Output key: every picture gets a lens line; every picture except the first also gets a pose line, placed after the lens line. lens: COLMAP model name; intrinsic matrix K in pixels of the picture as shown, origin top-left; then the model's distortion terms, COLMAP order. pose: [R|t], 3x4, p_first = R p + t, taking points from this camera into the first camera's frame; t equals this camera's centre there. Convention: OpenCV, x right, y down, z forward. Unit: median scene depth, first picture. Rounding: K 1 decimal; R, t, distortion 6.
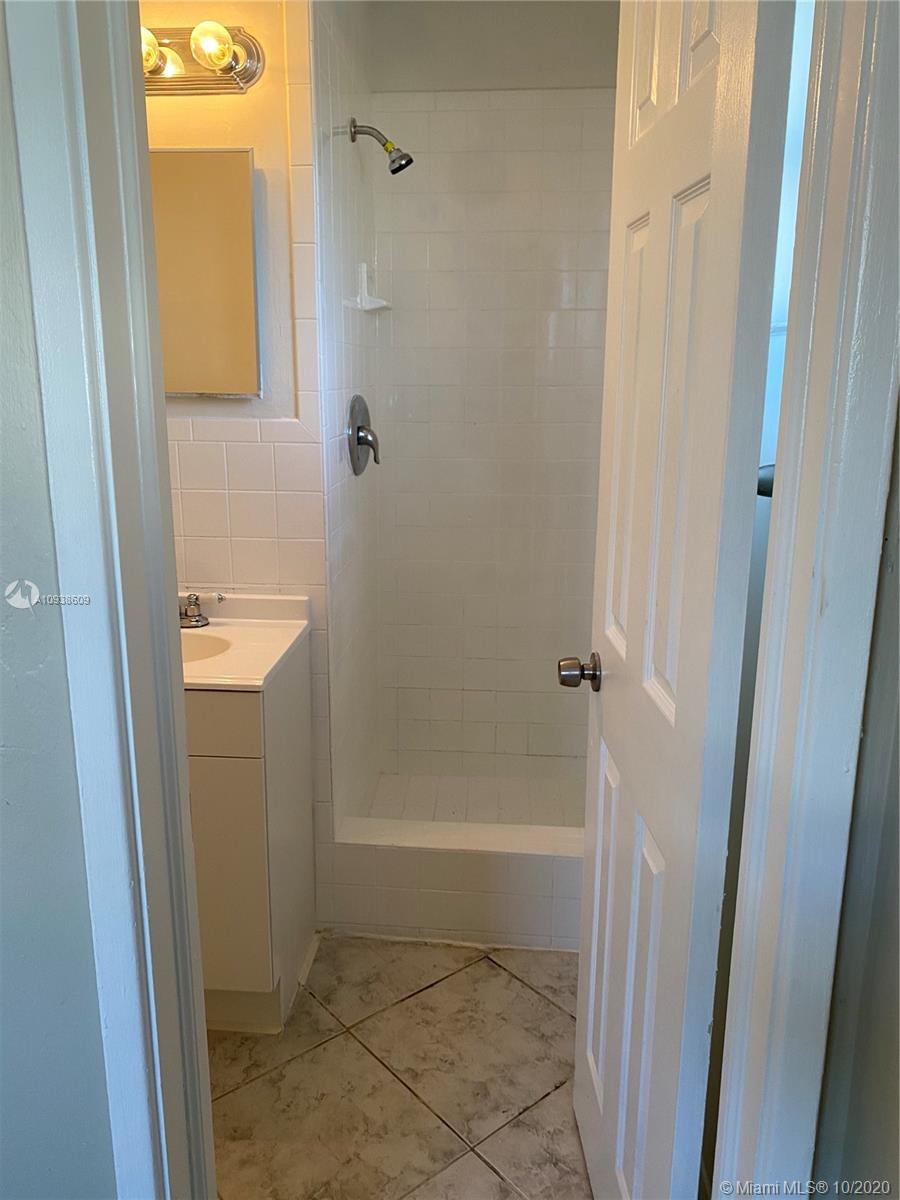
lens RADIAL K [[941.5, 0, 450.0], [0, 941.5, 600.0], [0, 0, 1]] dist [0.075603, -0.138821]
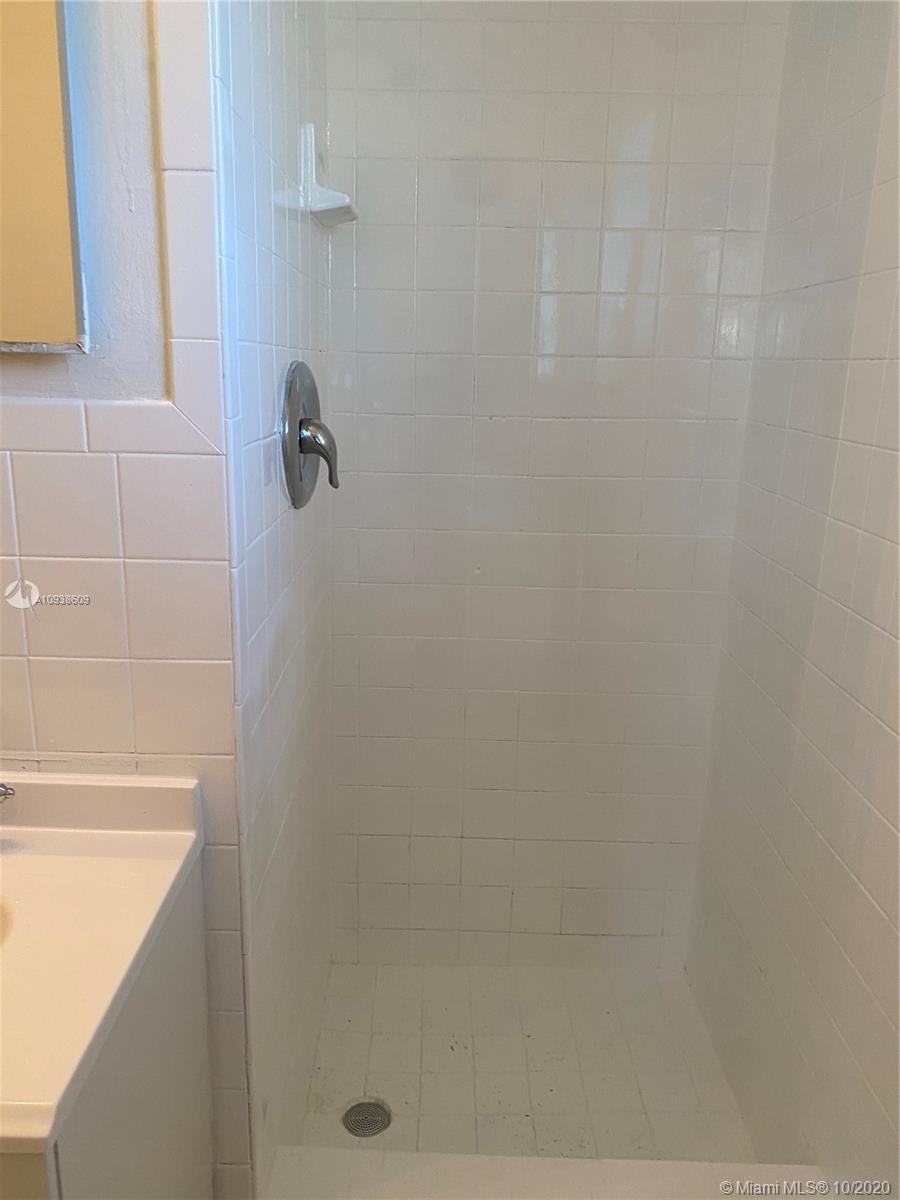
lens RADIAL K [[933.5, 0, 431.3], [0, 933.5, 595.4], [0, 0, 1]] dist [0.009577, -0.008627]
pose [[0.998319, -0.001817, 0.057923, -0.060736], [0.001778, 0.999998, 0.000730, -0.094246], [-0.057924, -0.000626, 0.998321, 0.524120]]
